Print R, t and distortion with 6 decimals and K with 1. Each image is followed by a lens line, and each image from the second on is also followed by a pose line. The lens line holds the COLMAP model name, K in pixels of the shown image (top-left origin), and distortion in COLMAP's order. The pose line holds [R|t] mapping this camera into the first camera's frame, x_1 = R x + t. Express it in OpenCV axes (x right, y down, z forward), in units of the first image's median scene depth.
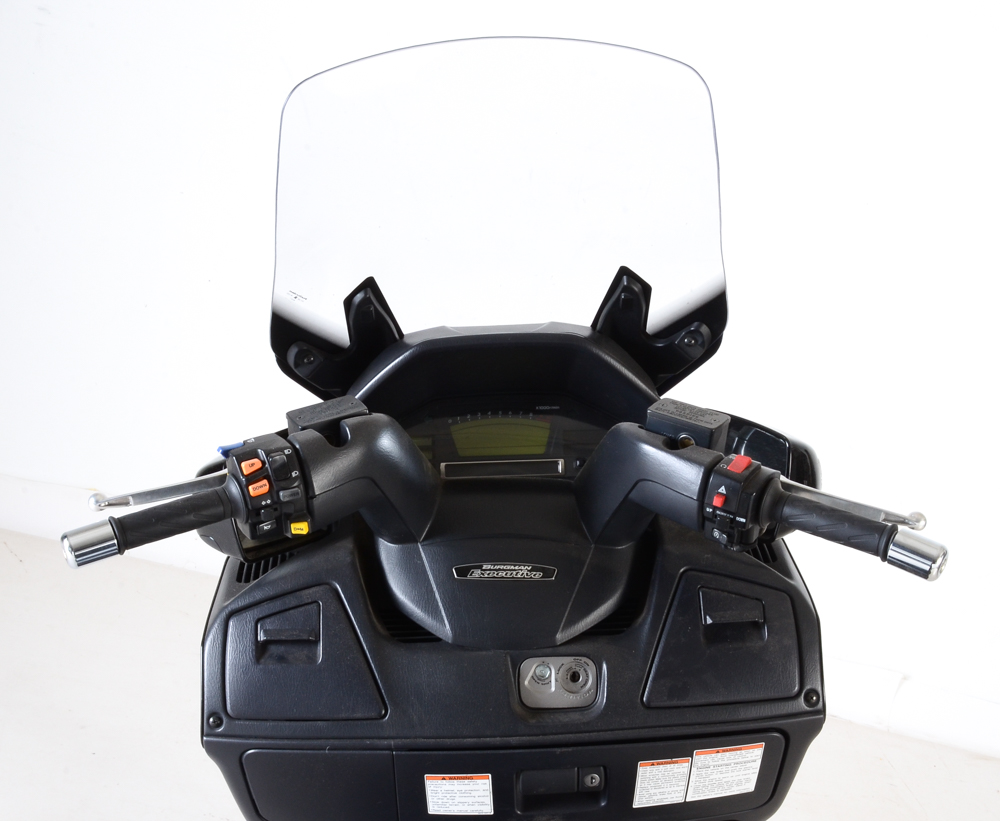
lens RADIAL K [[1689.2, 0, 484.5], [0, 1689.2, 410.5], [0, 0, 1]] dist [0.019737, 0.017973]
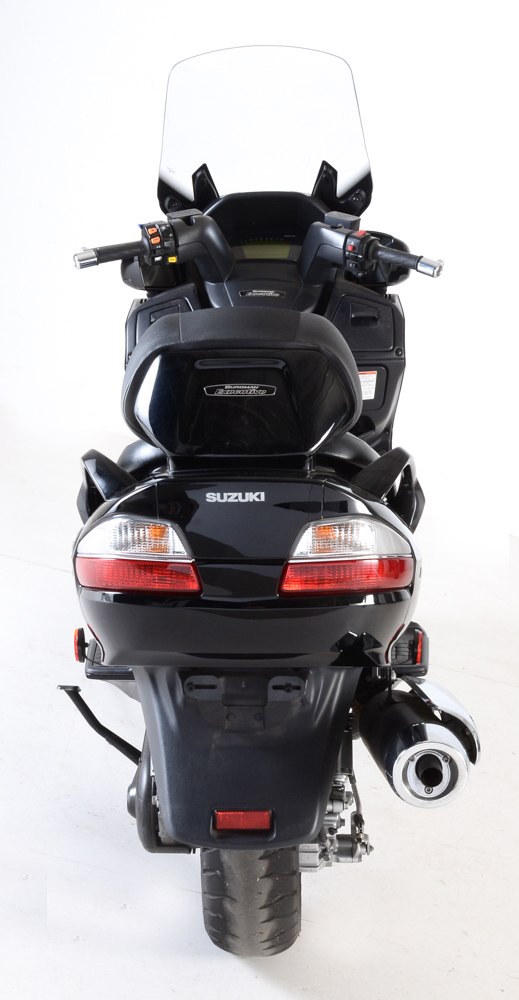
lens RADIAL K [[1576.1, 0, 259.5], [0, 1576.1, 500.0], [0, 0, 1]] dist [0.035998, 0.034622]
pose [[0.999327, 0.024175, -0.027604, 0.071771], [-0.023010, 0.998862, 0.041772, 0.279555], [0.028582, -0.041109, 0.998746, -1.077407]]
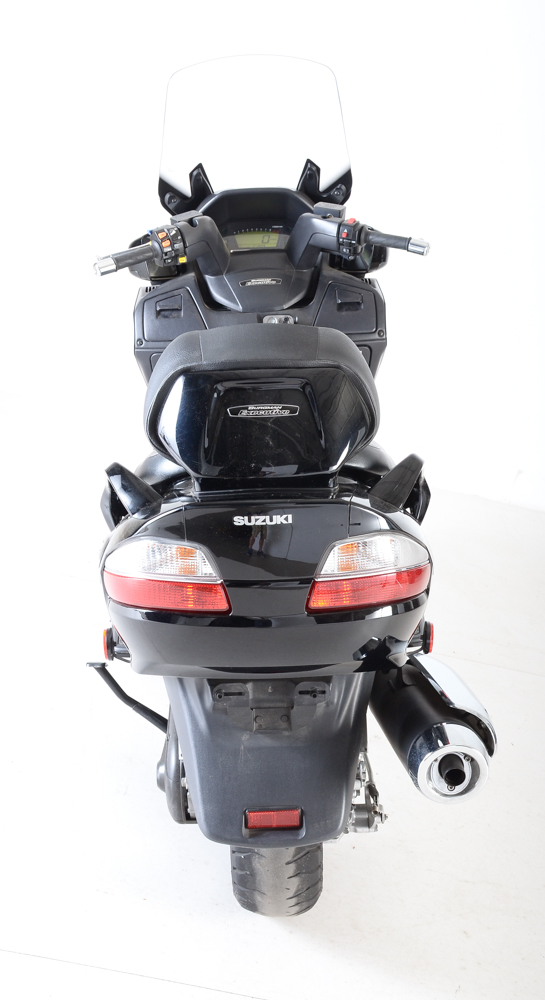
lens RADIAL K [[1215.2, 0, 272.5], [0, 1215.2, 500.0], [0, 0, 1]] dist [-0.003013, -0.014002]
pose [[0.999936, 0.000194, 0.011354, 0.014507], [-0.001555, 0.992777, 0.119968, 0.197325], [-0.011249, -0.119978, 0.992713, -0.789579]]
